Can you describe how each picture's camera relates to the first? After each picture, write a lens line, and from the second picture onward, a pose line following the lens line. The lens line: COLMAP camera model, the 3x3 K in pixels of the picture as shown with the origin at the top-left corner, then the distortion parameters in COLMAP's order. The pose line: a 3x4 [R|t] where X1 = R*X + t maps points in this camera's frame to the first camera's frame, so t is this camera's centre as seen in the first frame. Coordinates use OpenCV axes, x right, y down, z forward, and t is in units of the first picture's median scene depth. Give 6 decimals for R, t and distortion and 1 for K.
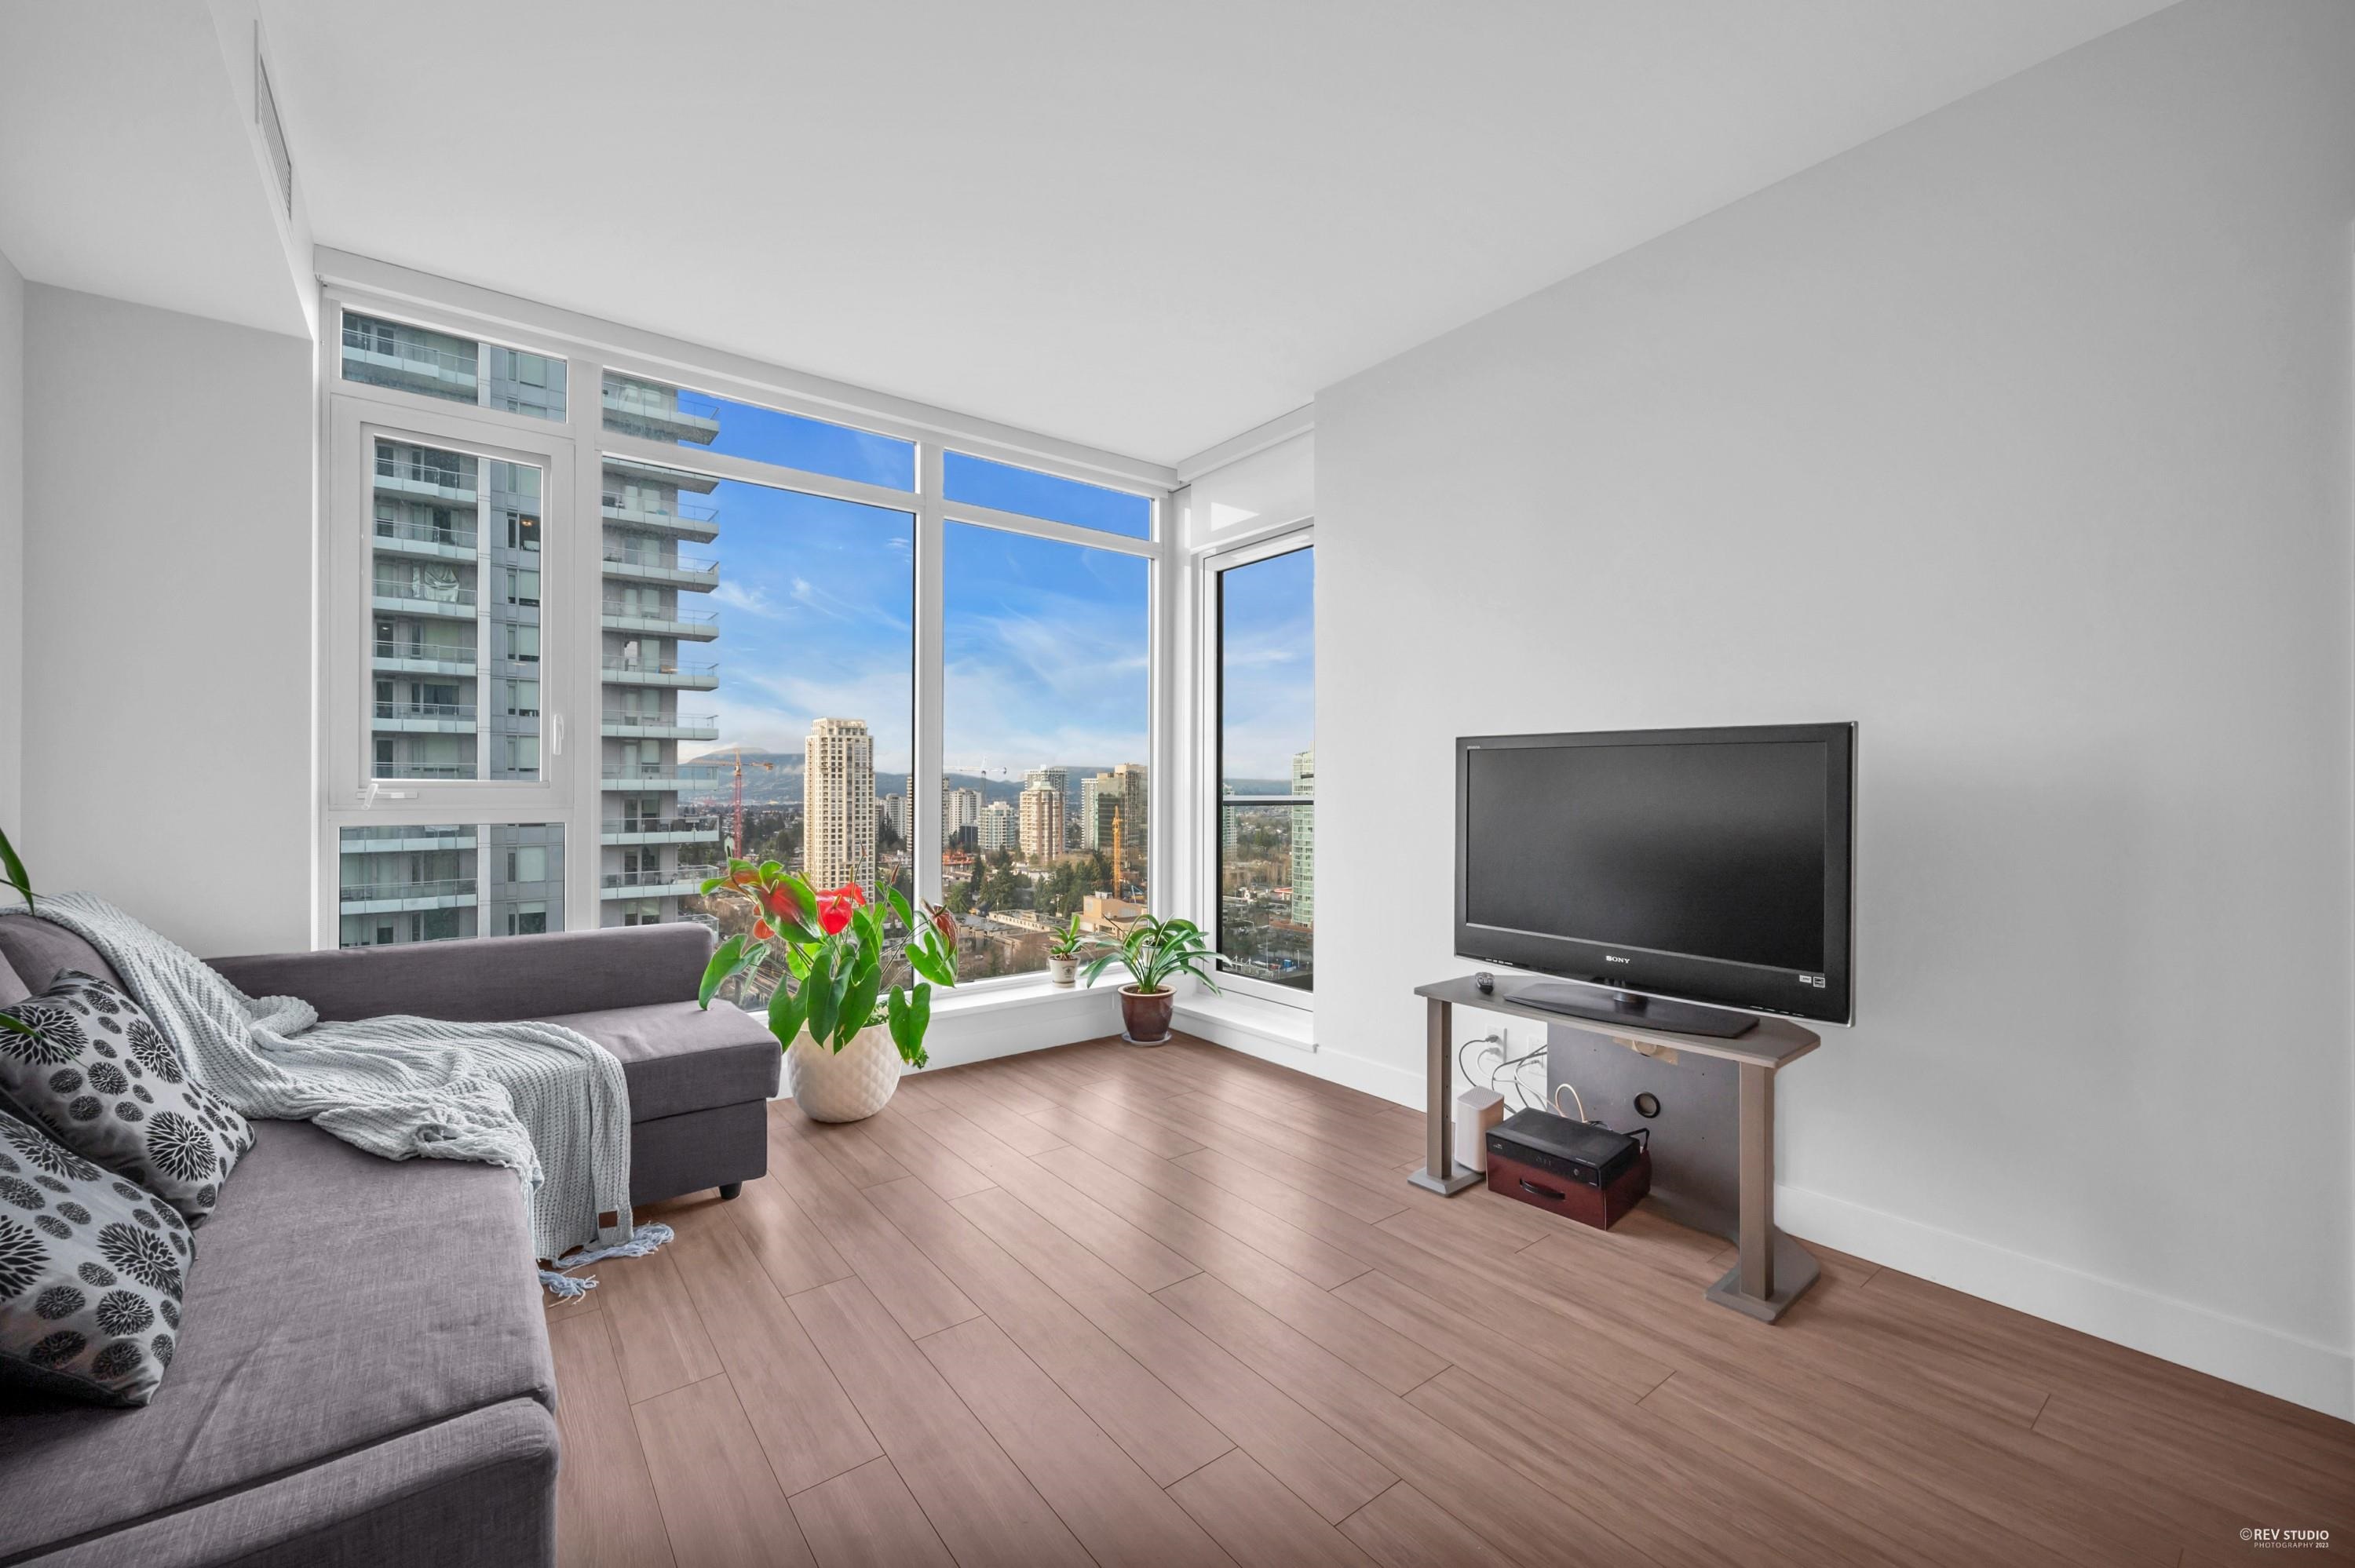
lens RADIAL K [[927.5, 0, 1144.6], [0, 927.5, 781.0], [0, 0, 1]] dist [0.002674, -0.000666]
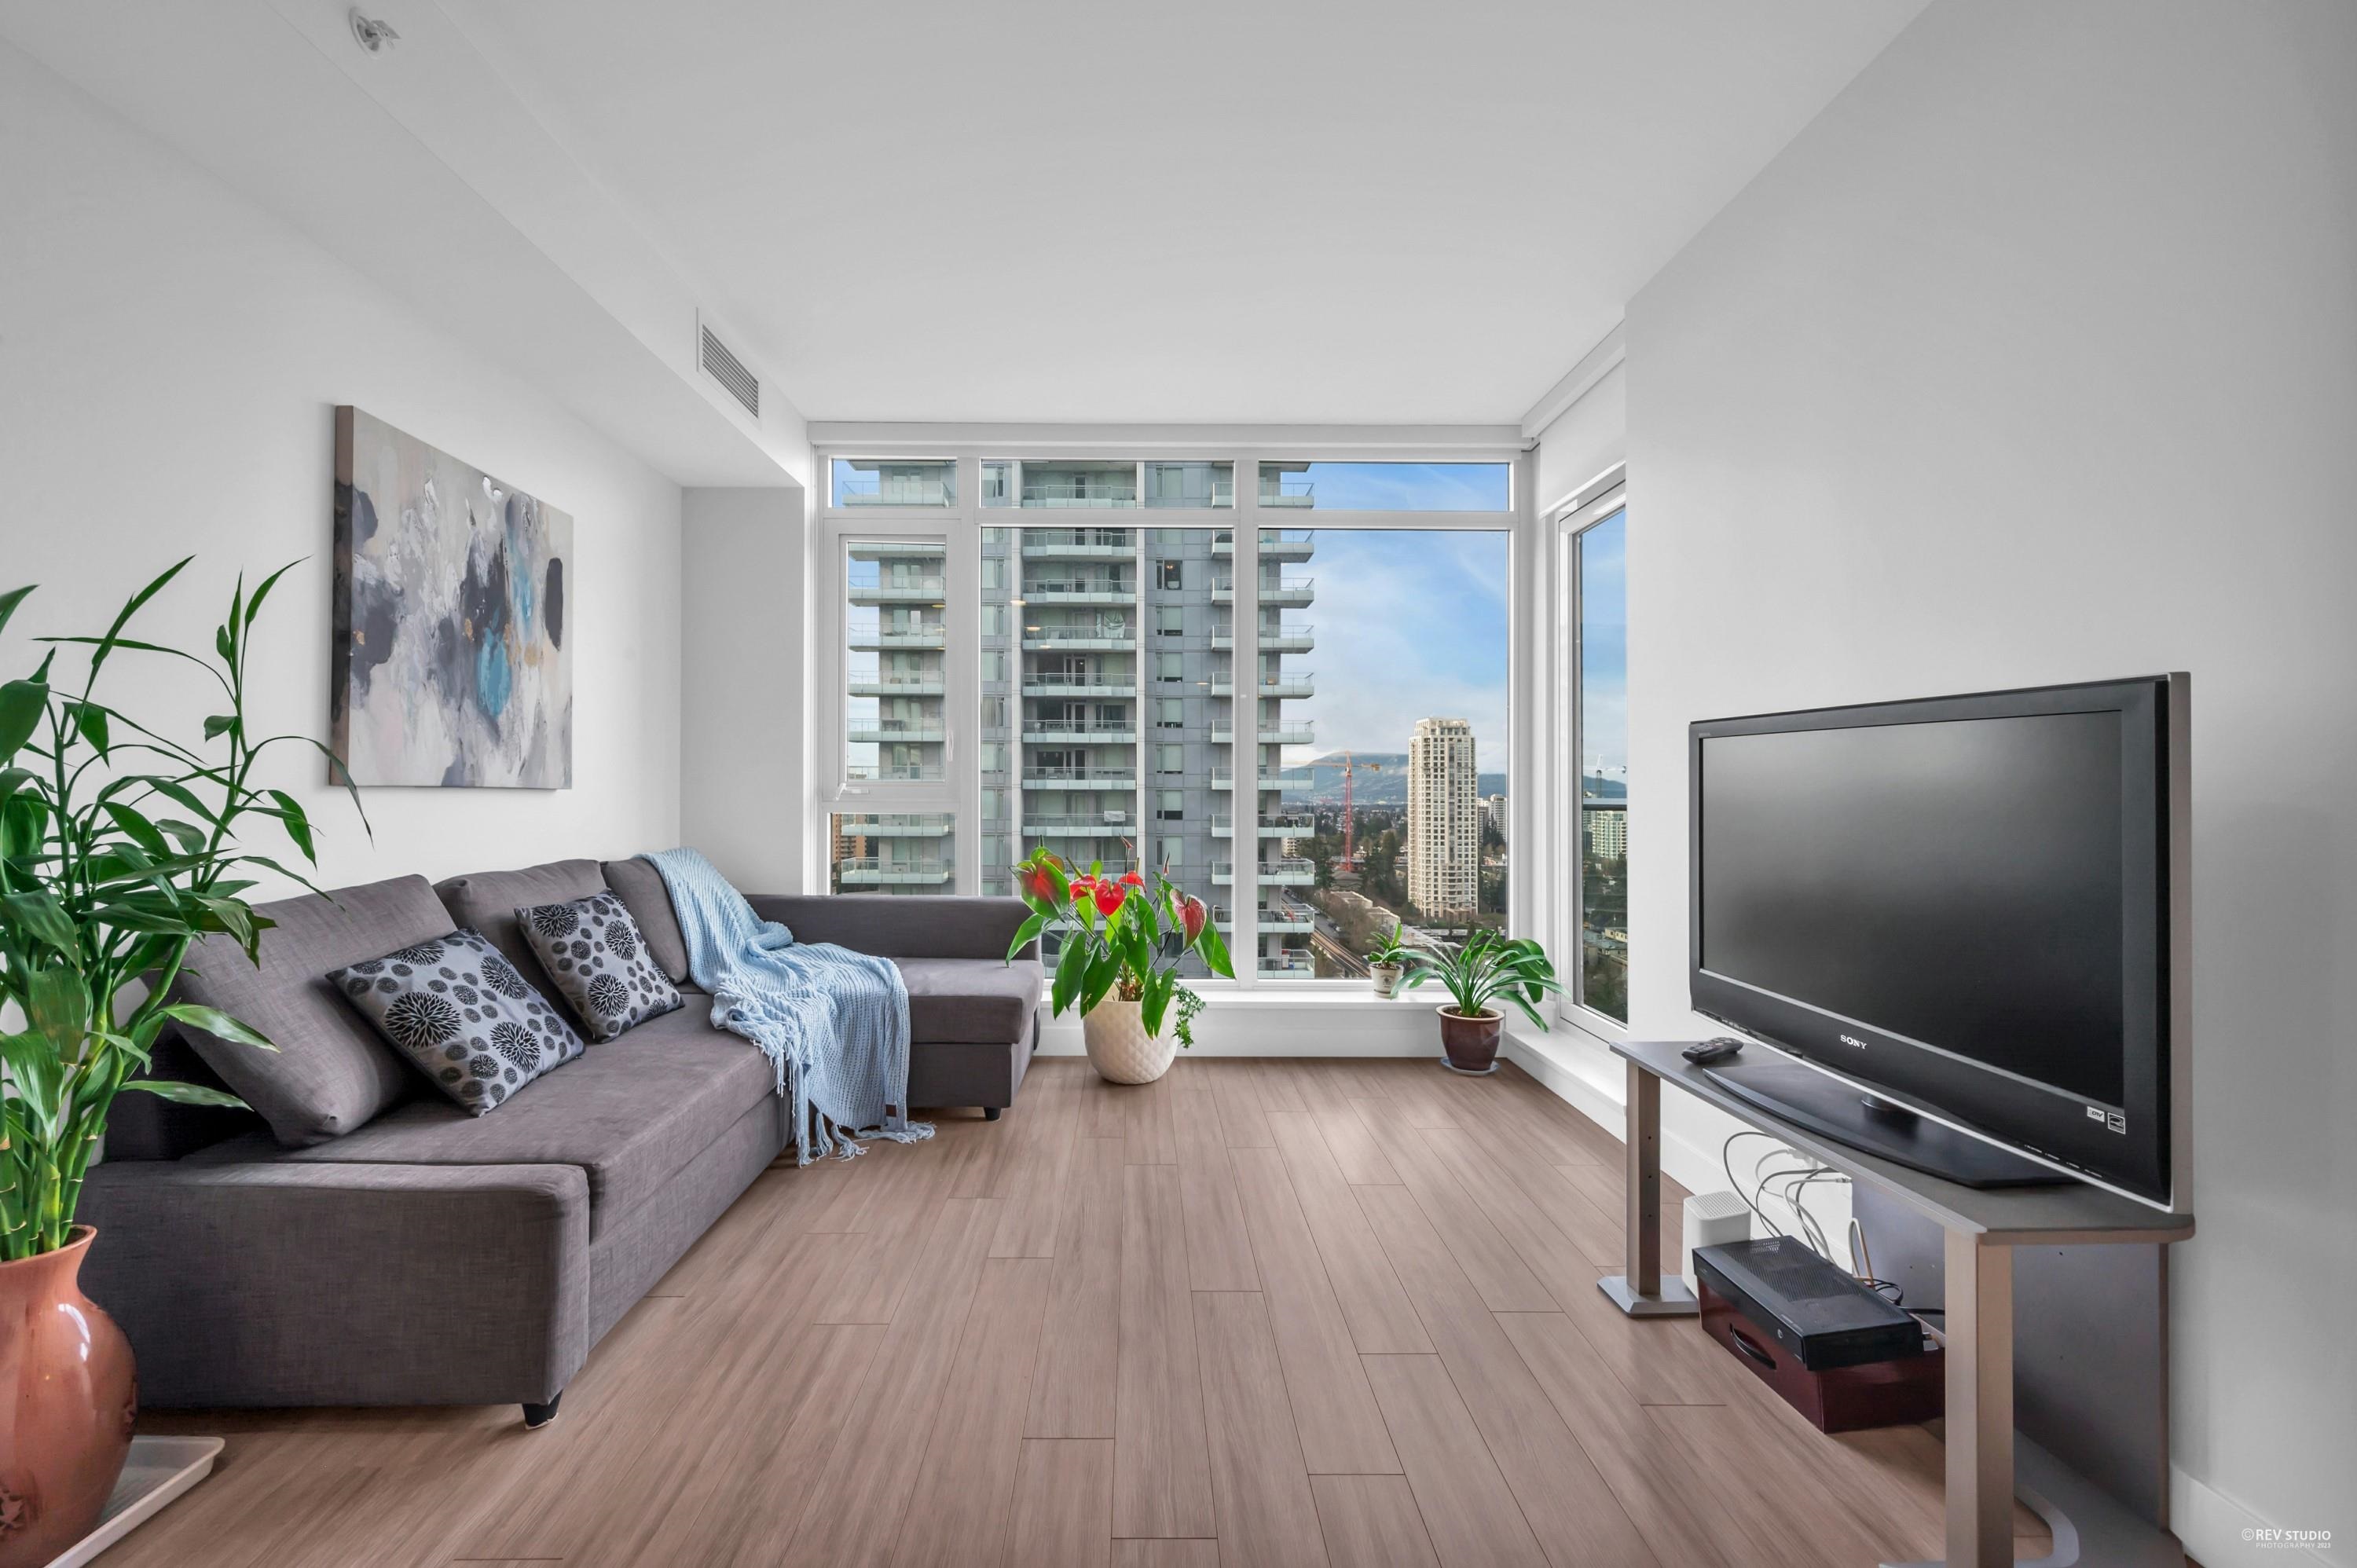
lens RADIAL K [[939.1, 0, 1139.8], [0, 939.1, 775.5], [0, 0, 1]] dist [0.003021, -0.001625]
pose [[0.797520, -0.005059, -0.603271, 0.036406], [0.001272, 0.999977, -0.006705, 0.000115], [0.603291, 0.004580, 0.797508, 0.009675]]
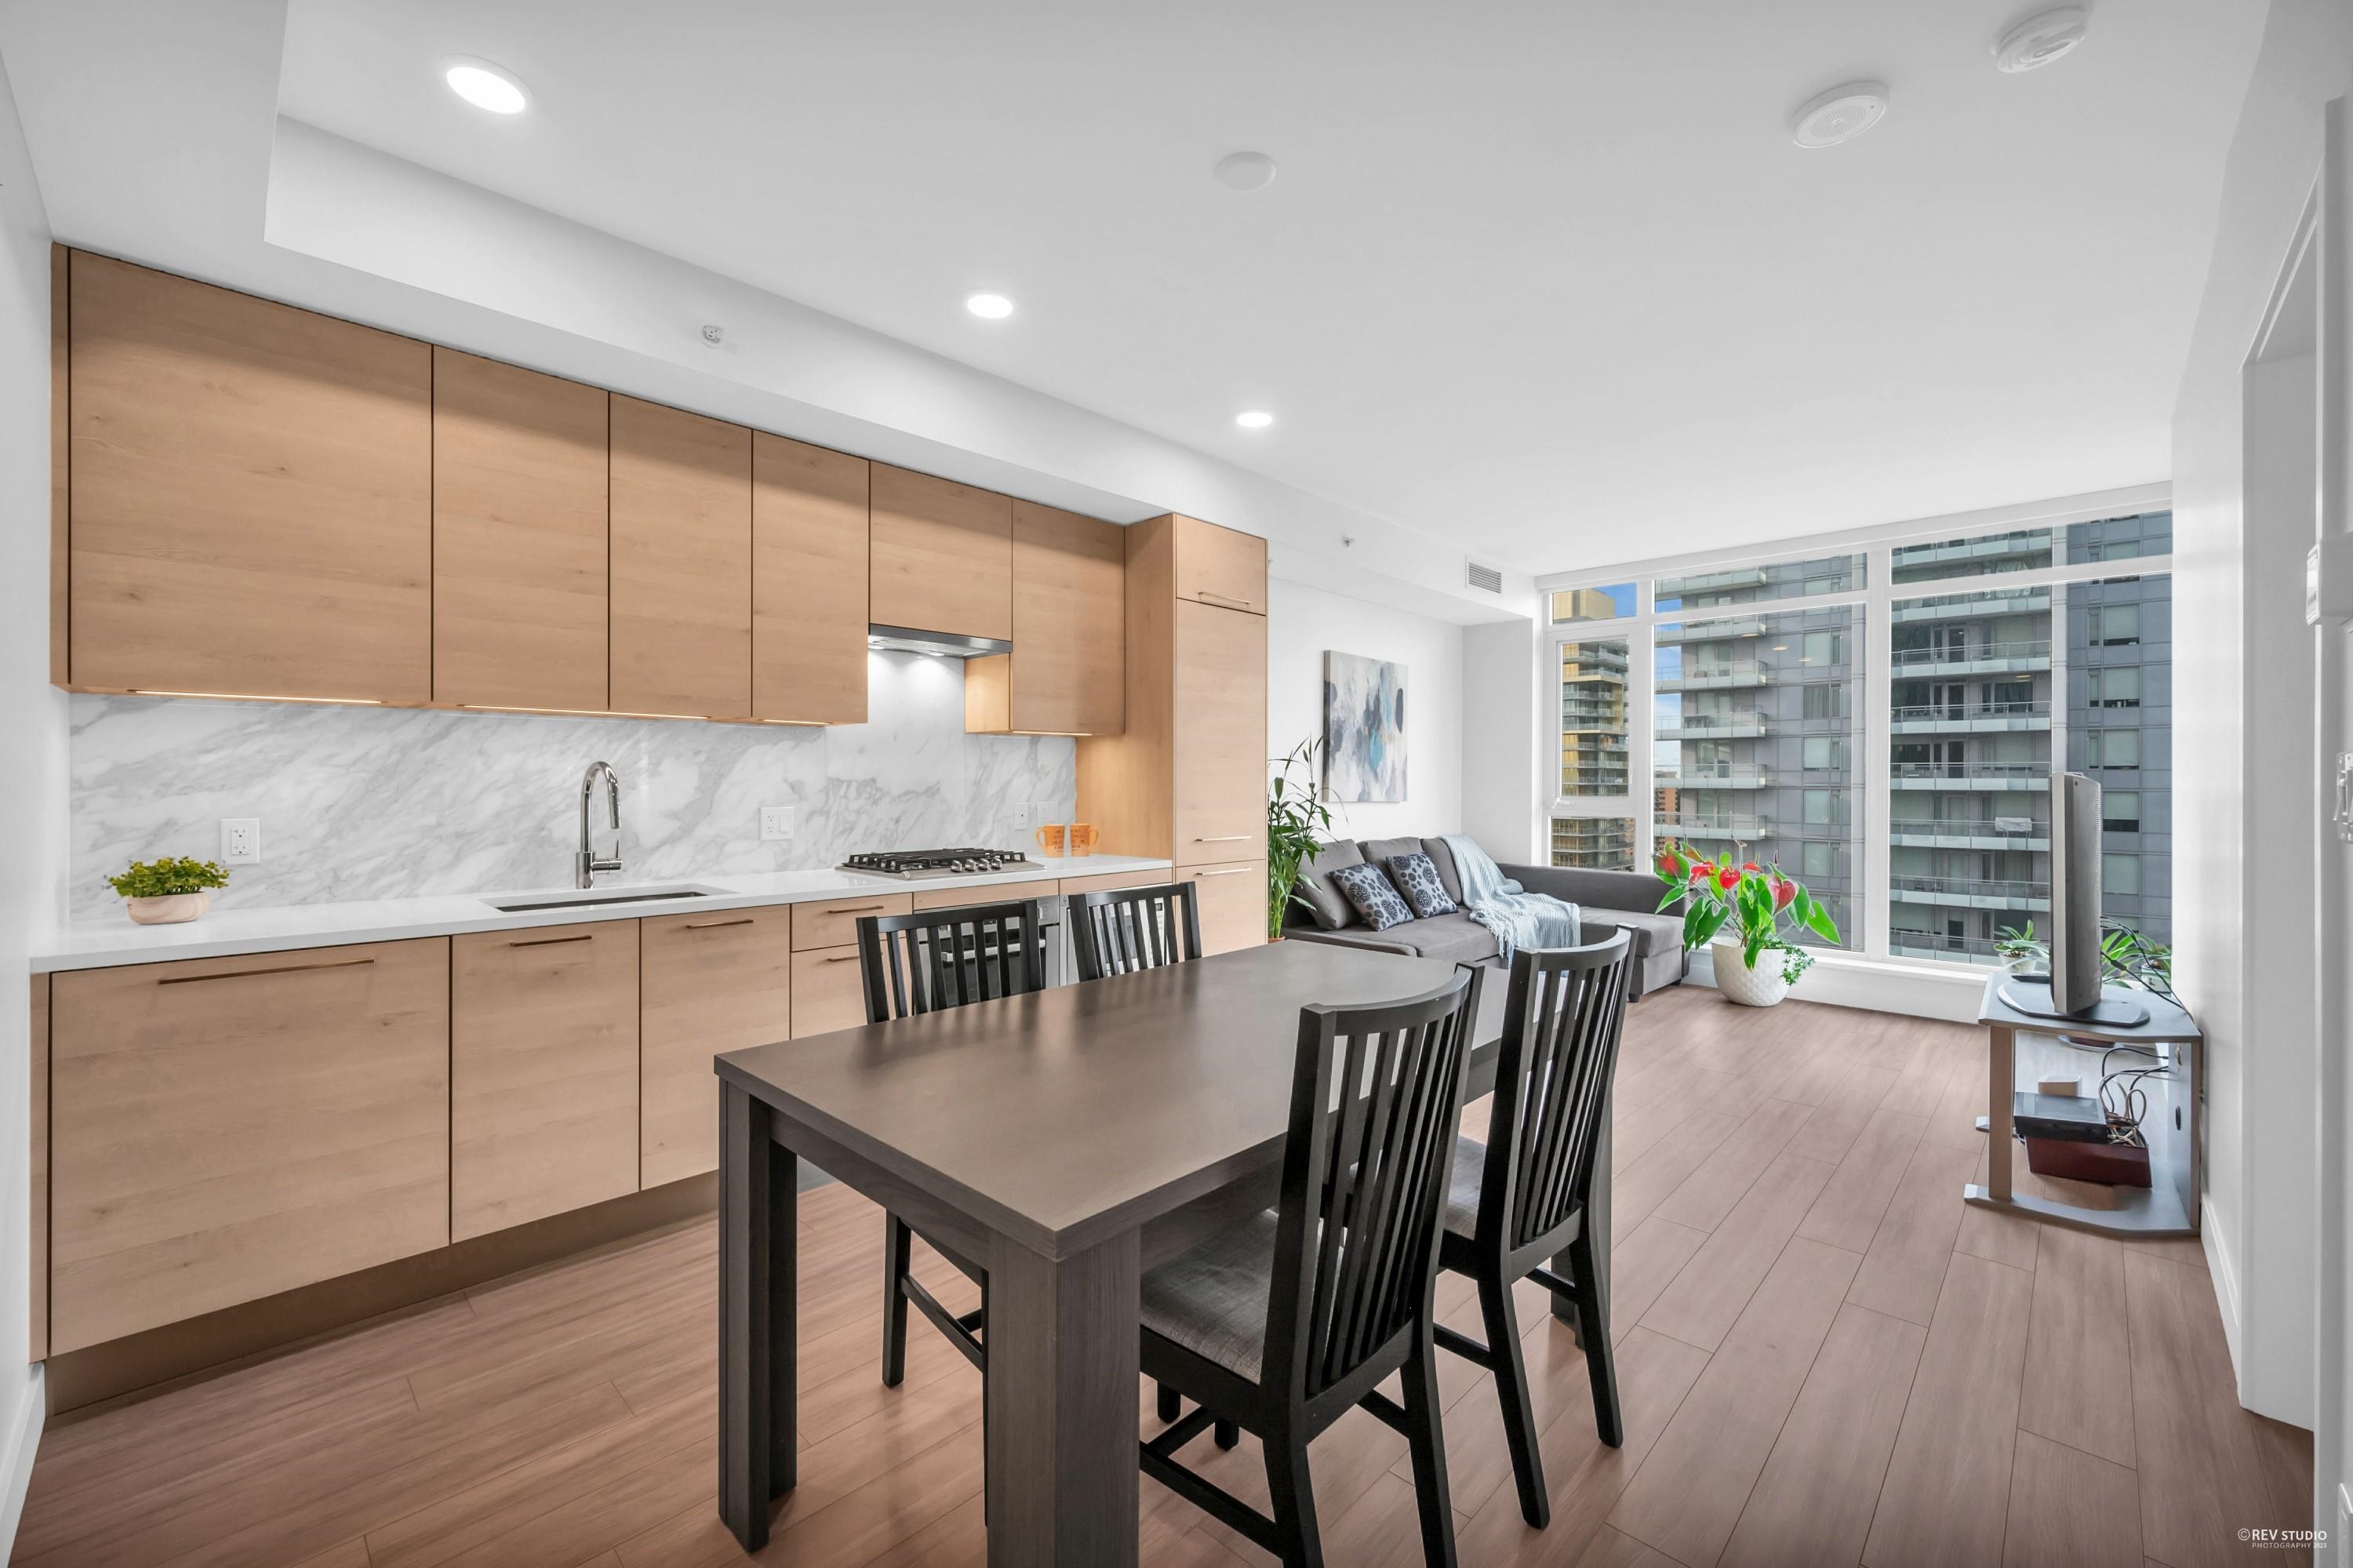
lens RADIAL K [[926.8, 0, 1147.5], [0, 926.8, 791.1], [0, 0, 1]] dist [0.002674, -0.000666]
pose [[0.115835, 0.009904, -0.993219, 0.115467], [0.004794, 0.999933, 0.010530, -0.003649], [0.993257, -0.005982, 0.115780, -0.023899]]
